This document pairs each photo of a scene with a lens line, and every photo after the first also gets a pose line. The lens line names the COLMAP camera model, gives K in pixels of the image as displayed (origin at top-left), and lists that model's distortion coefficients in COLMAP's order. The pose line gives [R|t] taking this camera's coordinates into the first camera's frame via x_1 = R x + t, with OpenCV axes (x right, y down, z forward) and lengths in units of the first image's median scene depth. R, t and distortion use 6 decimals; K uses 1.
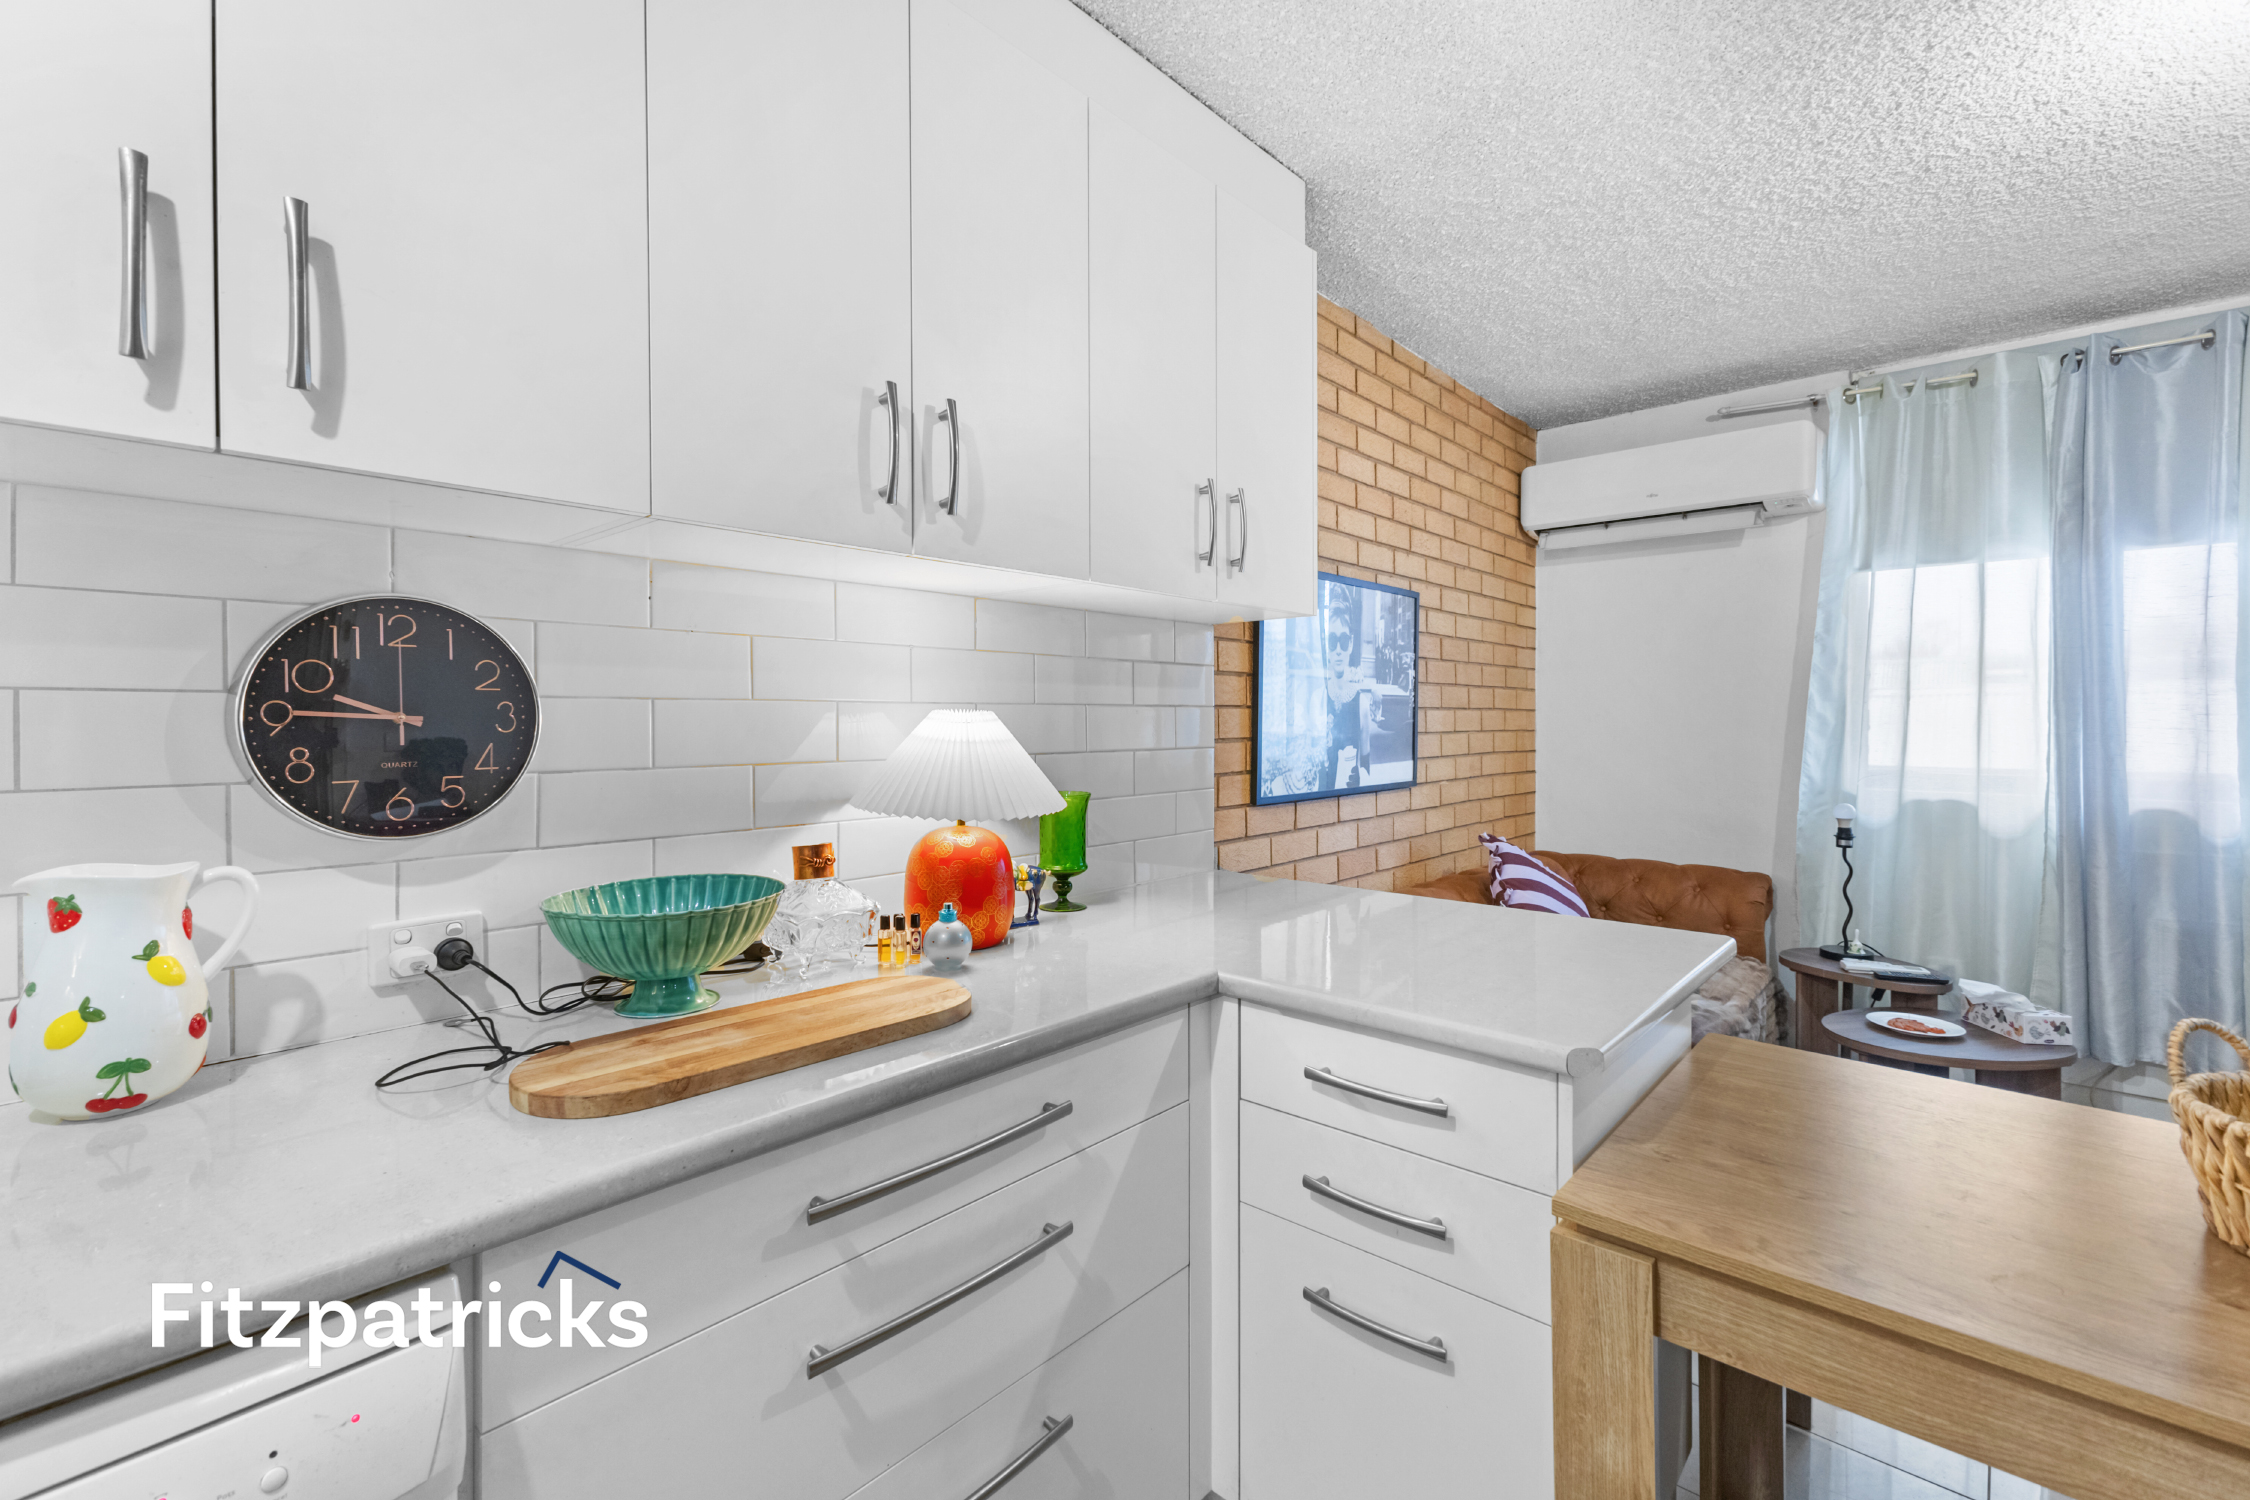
lens RADIAL K [[952.0, 0, 1117.6], [0, 952.0, 731.0], [0, 0, 1]] dist [0.002814, 0.000530]
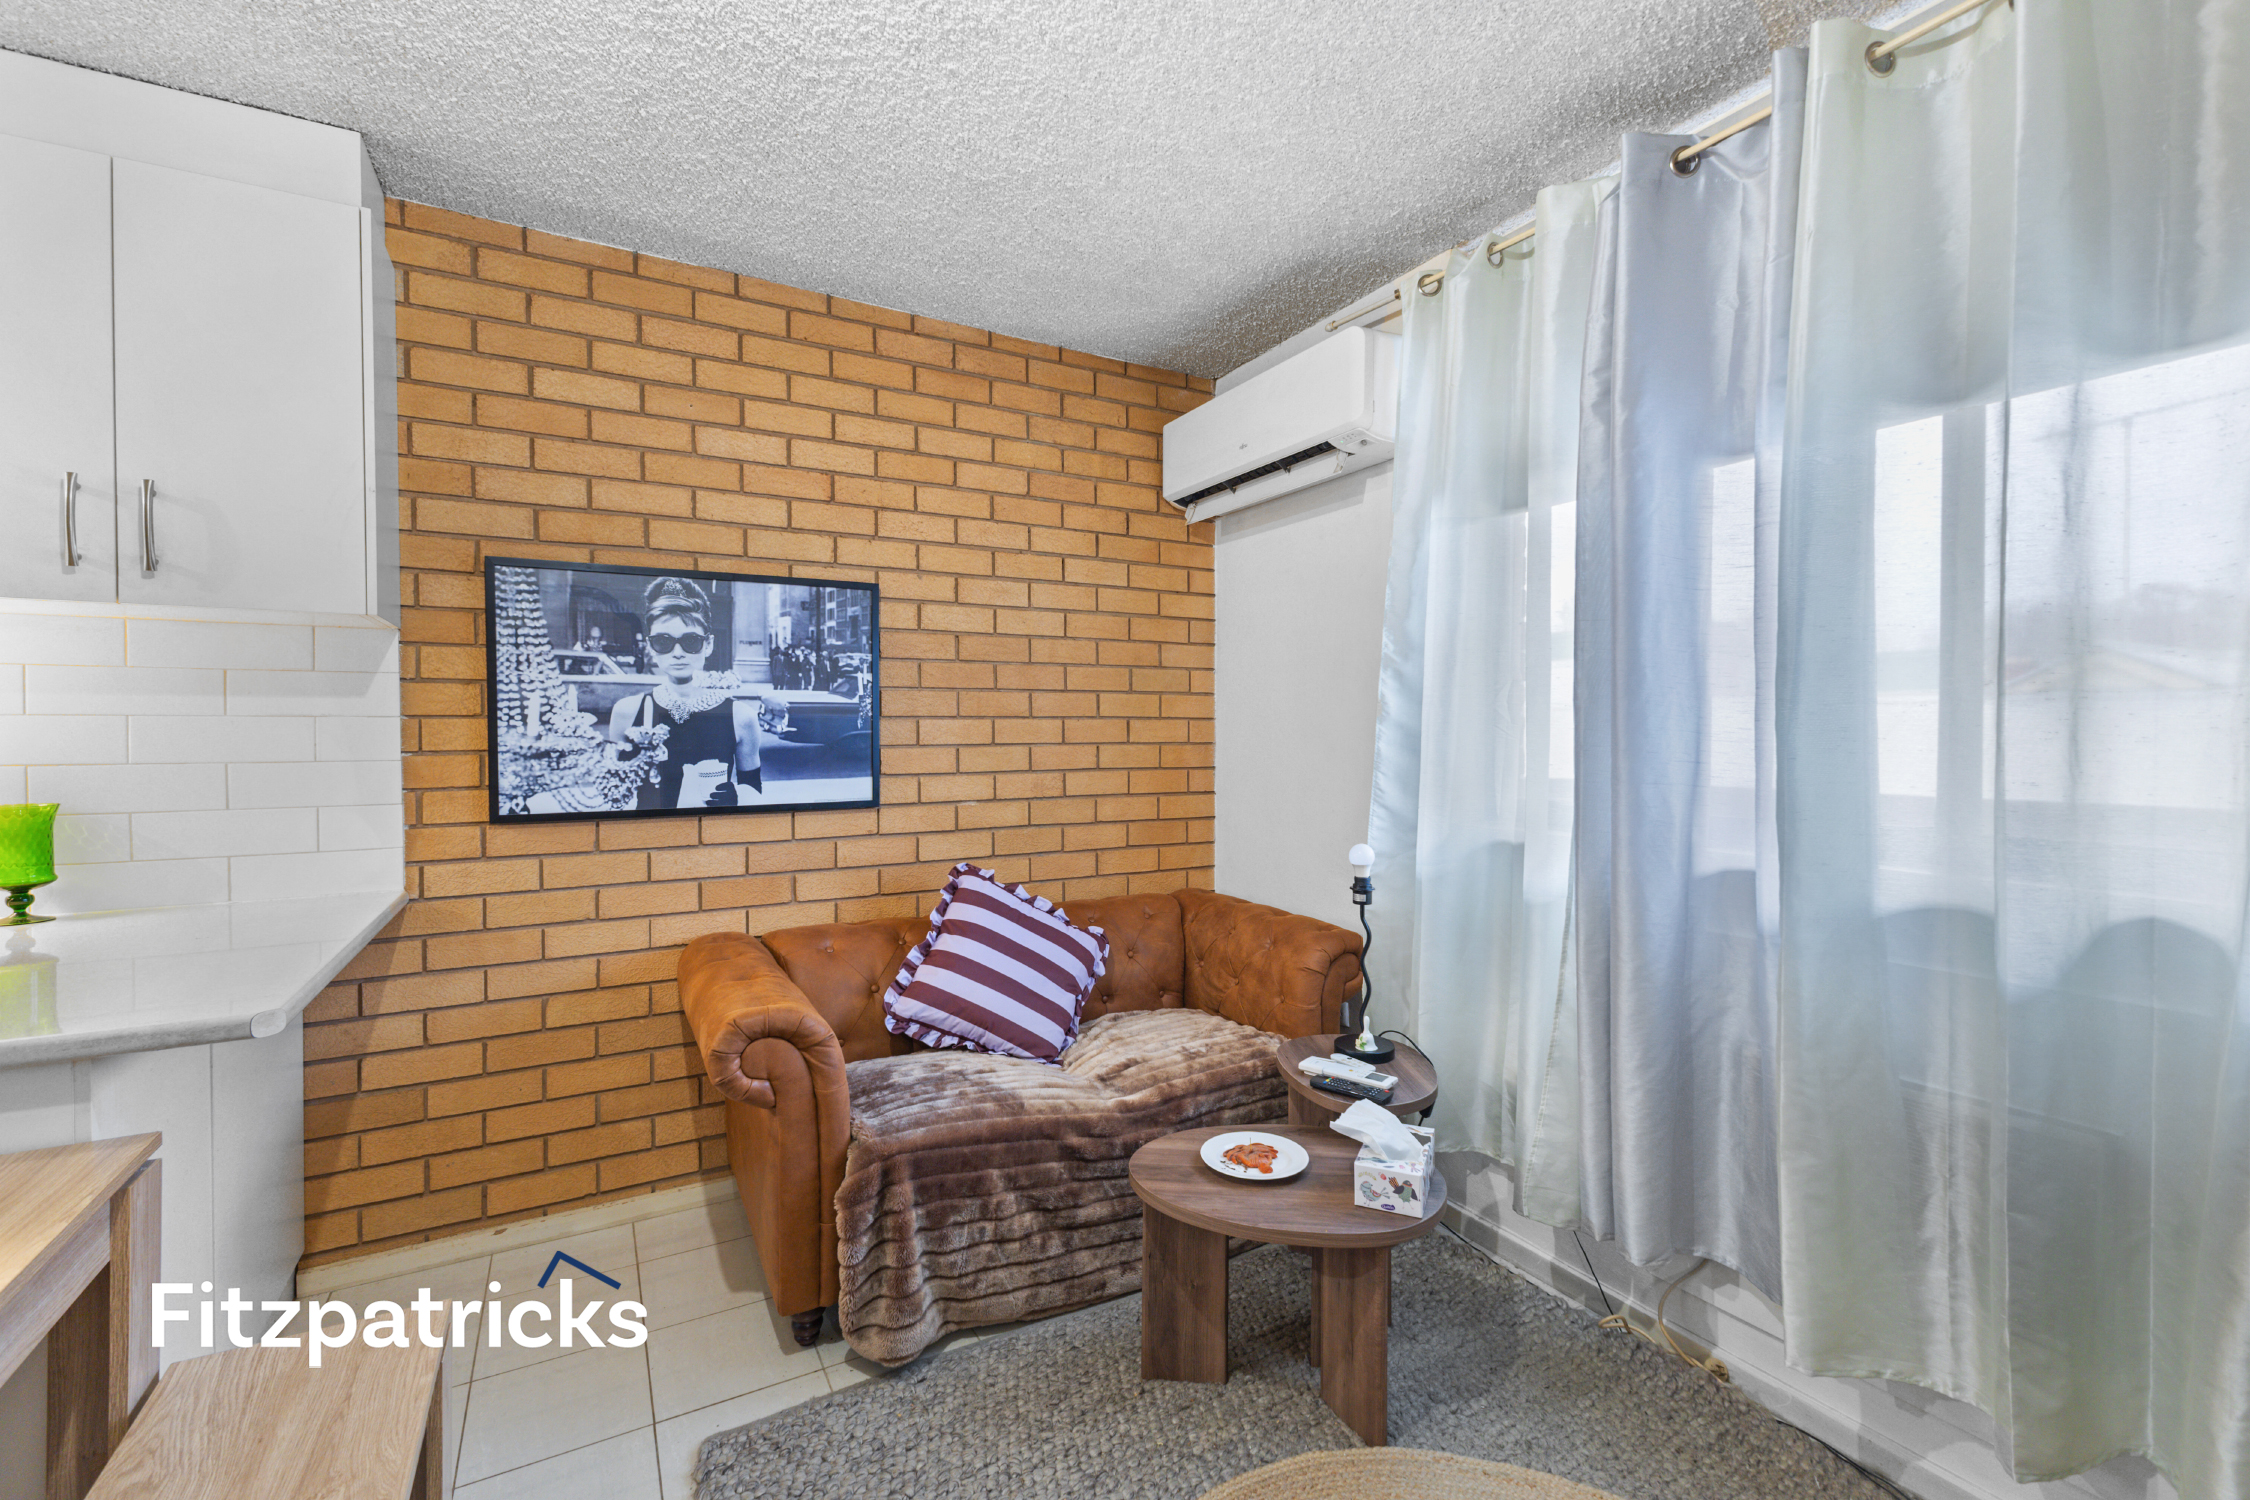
lens RADIAL K [[952.0, 0, 1116.0], [0, 952.0, 750.8], [0, 0, 1]] dist [0.002814, 0.000530]
pose [[0.951748, 0.005195, -0.306838, 0.869719], [-0.002512, 0.999955, 0.009139, -0.001989], [0.306872, -0.007927, 0.951718, 0.265585]]
